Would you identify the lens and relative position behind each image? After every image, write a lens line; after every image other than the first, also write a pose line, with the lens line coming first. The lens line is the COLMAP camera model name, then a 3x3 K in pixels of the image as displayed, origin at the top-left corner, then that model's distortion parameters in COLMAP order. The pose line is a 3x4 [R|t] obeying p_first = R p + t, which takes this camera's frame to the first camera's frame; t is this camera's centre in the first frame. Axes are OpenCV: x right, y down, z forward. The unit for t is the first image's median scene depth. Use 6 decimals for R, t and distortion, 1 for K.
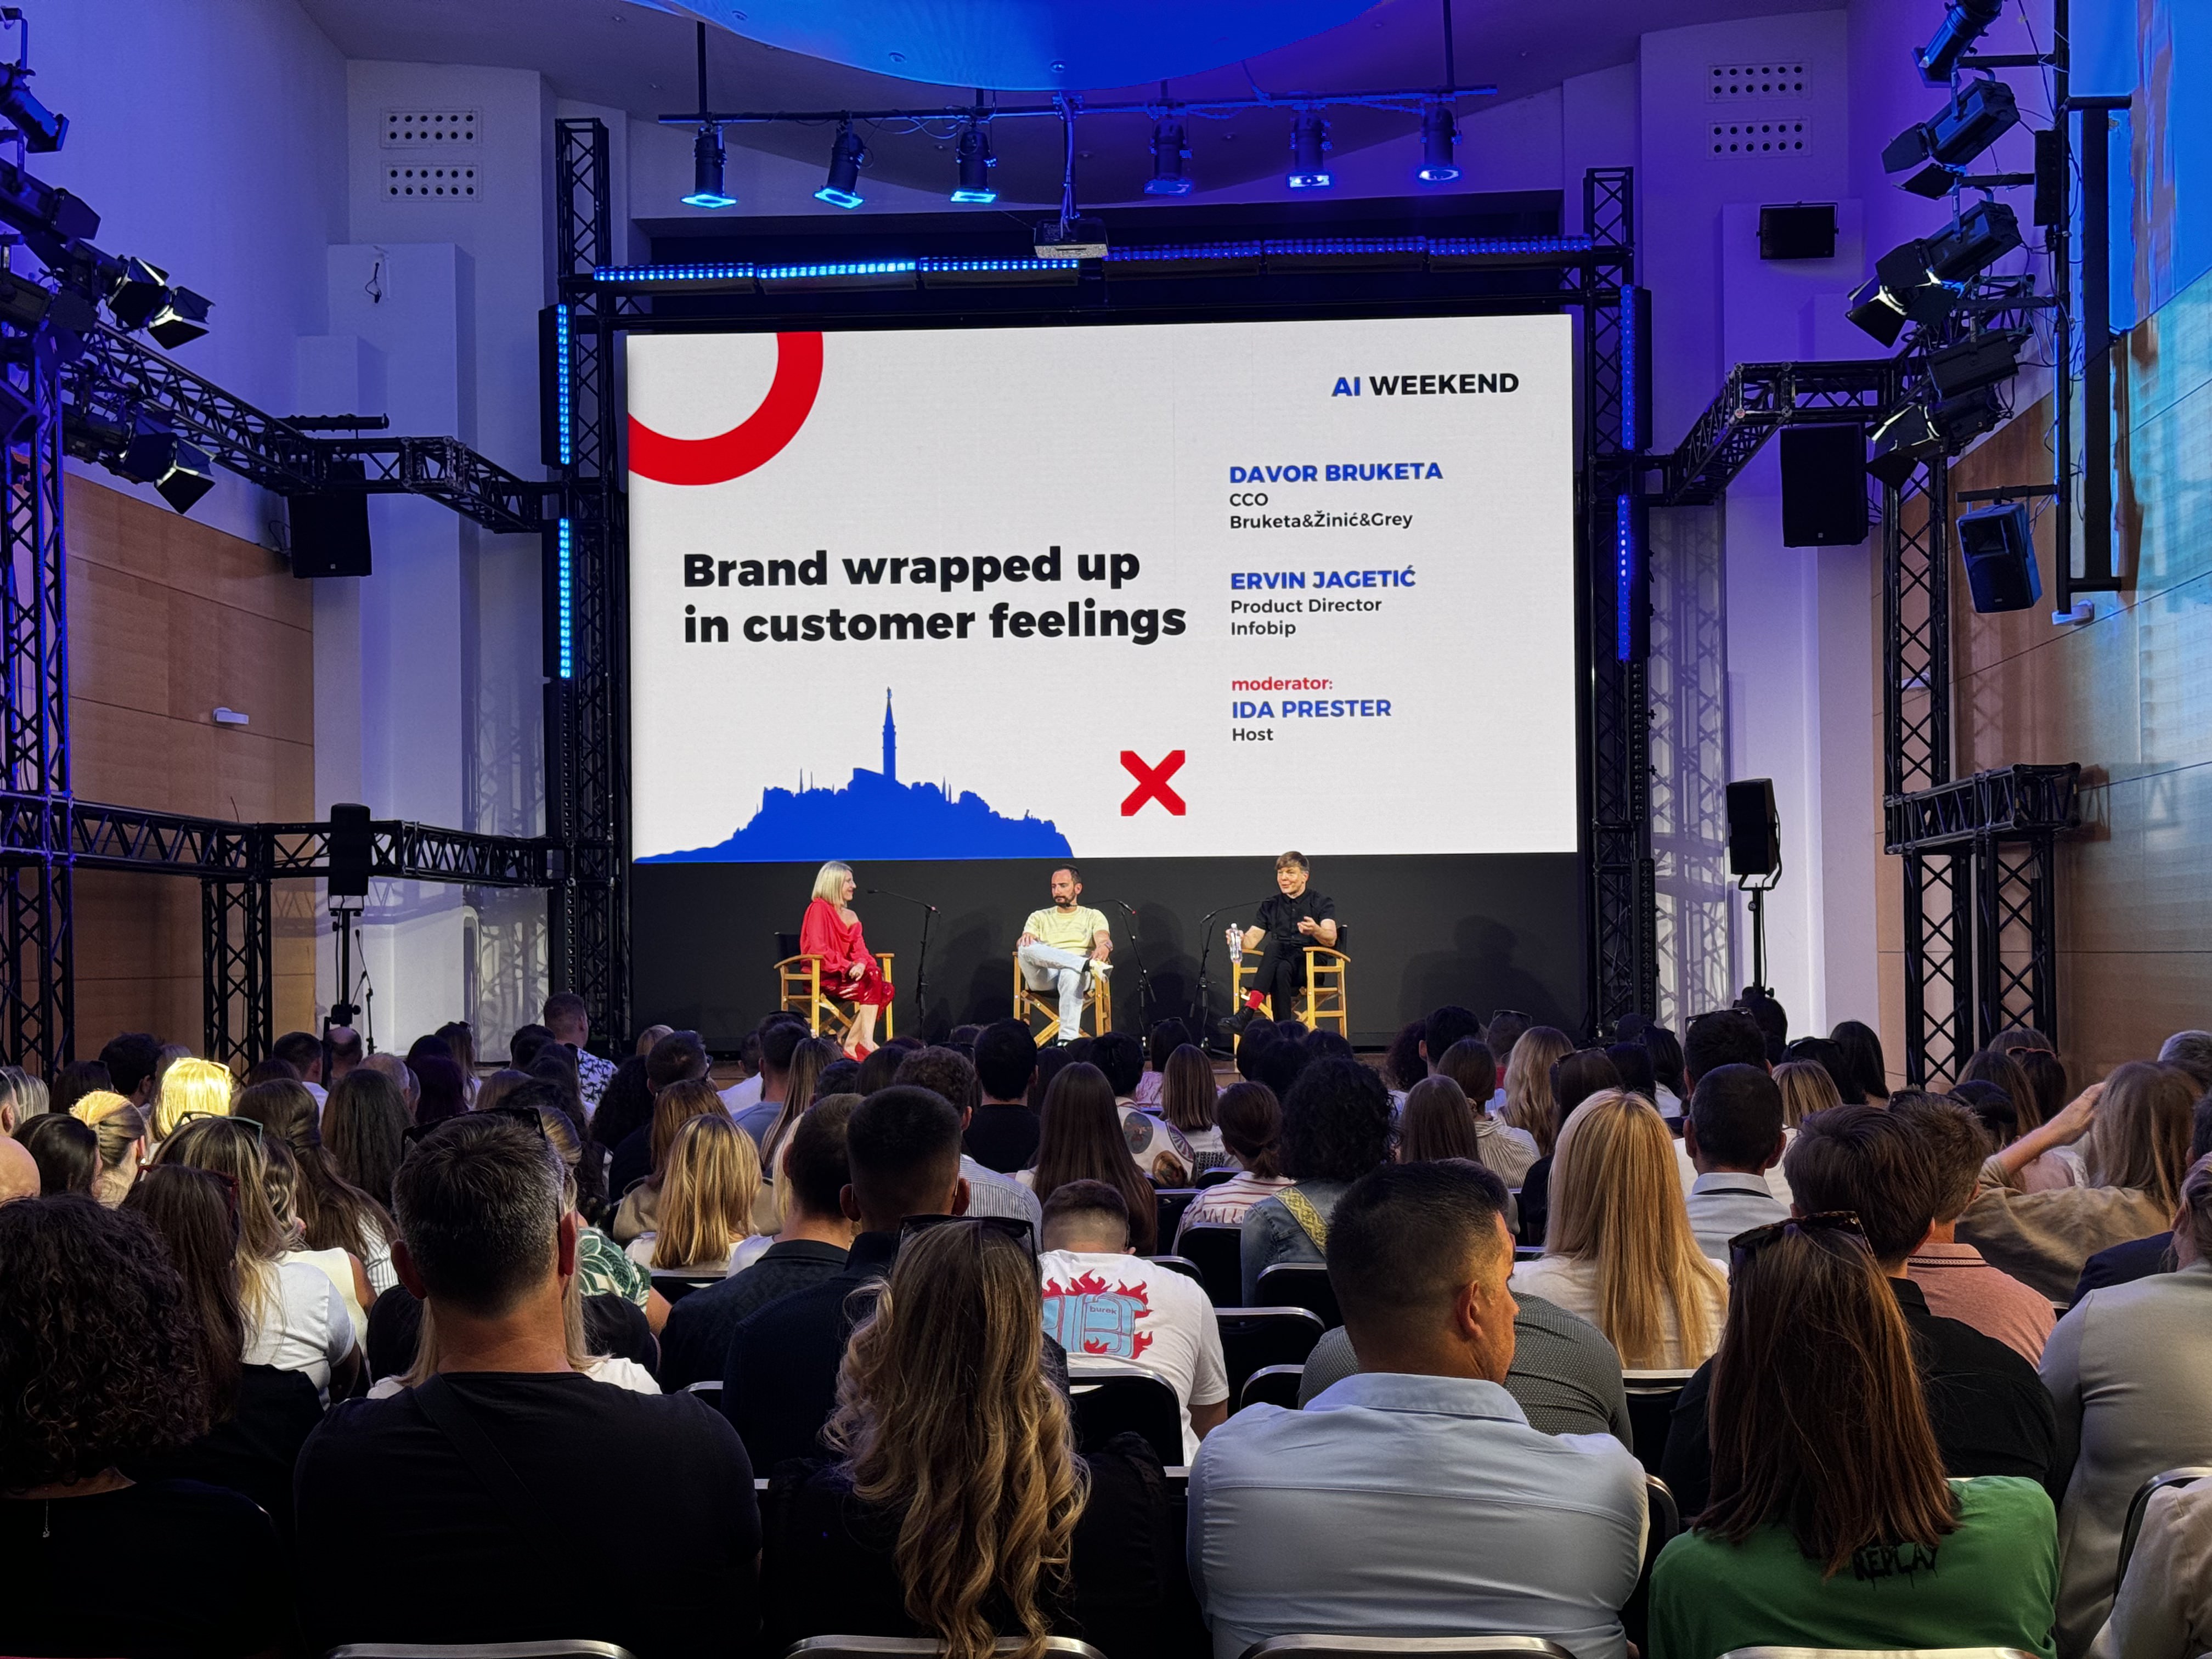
lens RADIAL K [[3078.1, 0, 1106.0], [0, 3078.1, 829.5], [0, 0, 1]] dist [0.019349, 0.083373]
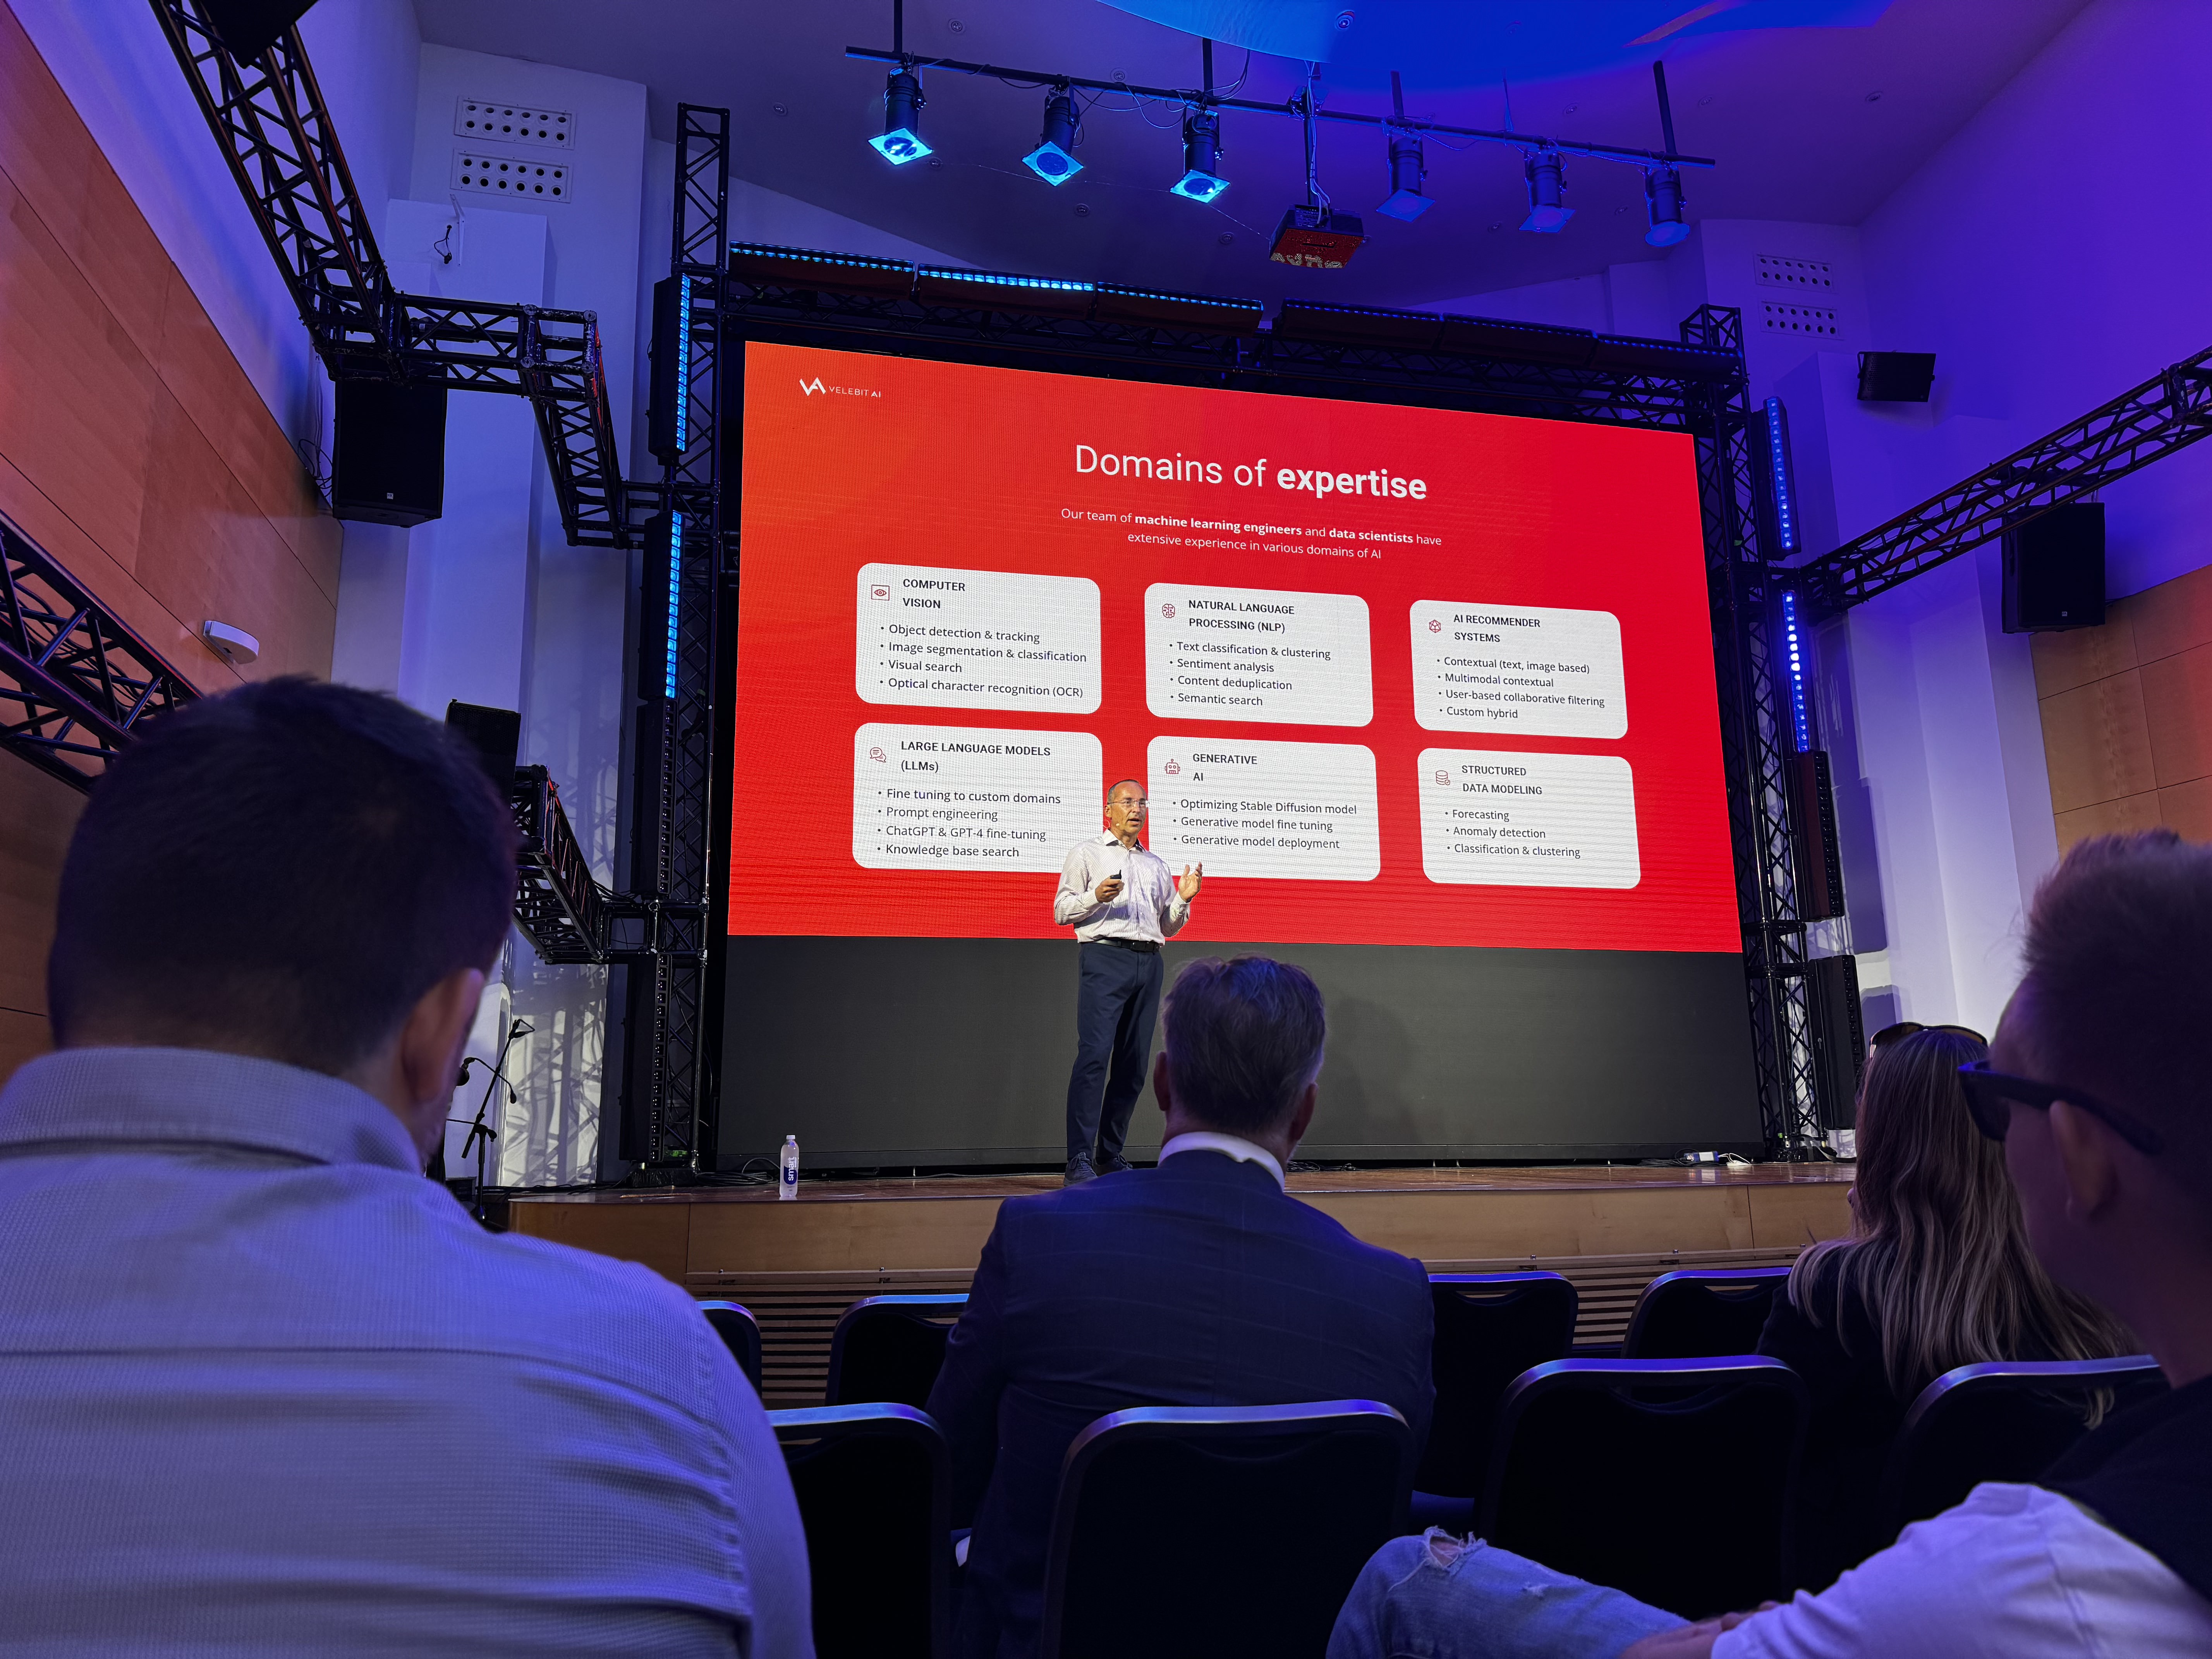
lens RADIAL K [[1586.0, 0, 1102.4], [0, 1586.0, 803.3], [0, 0, 1]] dist [-0.002731, -0.004343]
pose [[0.960311, 0.059336, 0.272548, -0.170794], [-0.010555, 0.984143, -0.177065, 0.048752], [-0.278733, 0.167160, 0.945709, 0.555907]]
